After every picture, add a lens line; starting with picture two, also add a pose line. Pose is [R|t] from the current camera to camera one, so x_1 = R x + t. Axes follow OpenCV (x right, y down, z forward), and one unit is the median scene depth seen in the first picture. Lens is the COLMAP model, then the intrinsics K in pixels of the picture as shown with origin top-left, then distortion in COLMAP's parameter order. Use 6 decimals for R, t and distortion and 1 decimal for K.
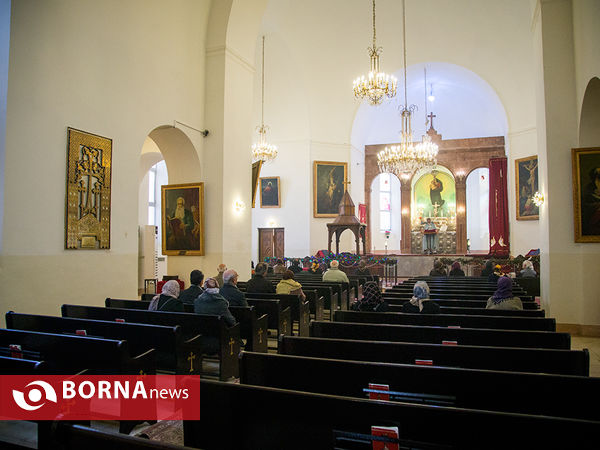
lens RADIAL K [[470.0, 0, 300.0], [0, 470.0, 225.0], [0, 0, 1]] dist [-0.119700, 0.062829]
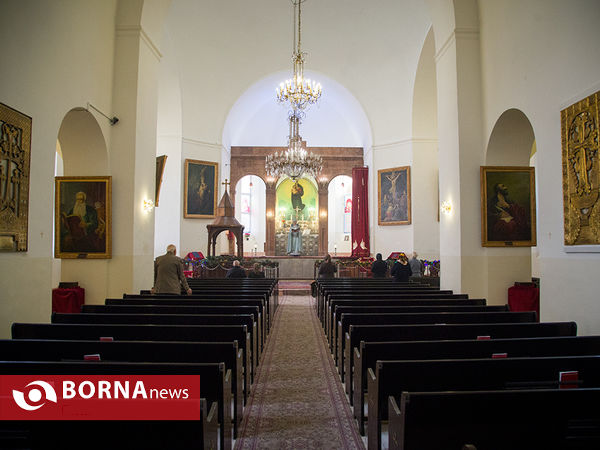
lens RADIAL K [[470.0, 0, 300.0], [0, 470.0, 225.0], [0, 0, 1]] dist [-0.119700, 0.062829]
pose [[0.927303, 0.021833, 0.373675, -0.118632], [-0.020673, 0.999761, -0.007112, 0.000271], [-0.373741, -0.001131, 0.927532, 0.033617]]
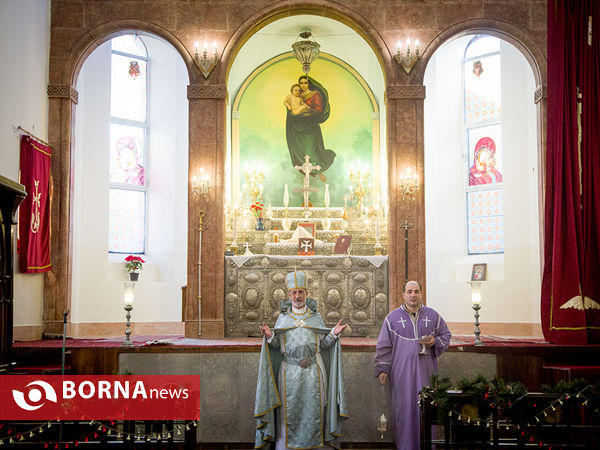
lens RADIAL K [[915.9, 0, 300.0], [0, 915.9, 225.0], [0, 0, 1]] dist [0.110618, 0.008087]
pose [[0.932430, 0.034197, 0.359729, 0.109110], [-0.016474, 0.998500, -0.052219, 0.029948], [-0.360975, 0.042764, 0.931595, 0.607966]]
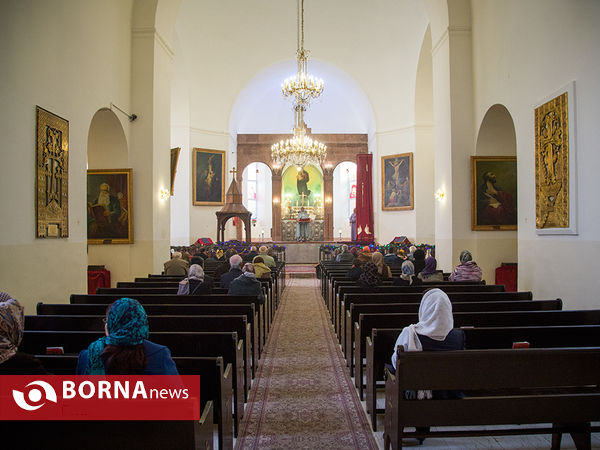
lens RADIAL K [[485.5, 0, 296.9], [0, 485.5, 233.5], [0, 0, 1]] dist [-0.098850, 0.002580]
pose [[0.934813, -0.002855, 0.355130, -0.142707], [-0.012480, 0.999086, 0.040883, -0.000827], [-0.354922, -0.042650, 0.933923, -0.033320]]
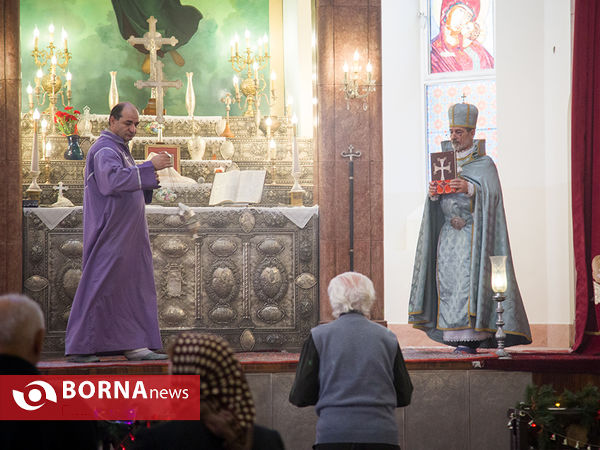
lens RADIAL K [[2179.7, 0, 335.8], [0, 2179.7, 196.5], [0, 0, 1]] dist [0.739323, -2.023102]
pose [[0.840695, 0.018936, 0.541177, -0.064141], [-0.014011, 0.999814, -0.013218, 0.023938], [-0.541327, 0.003530, 0.840805, 0.454189]]
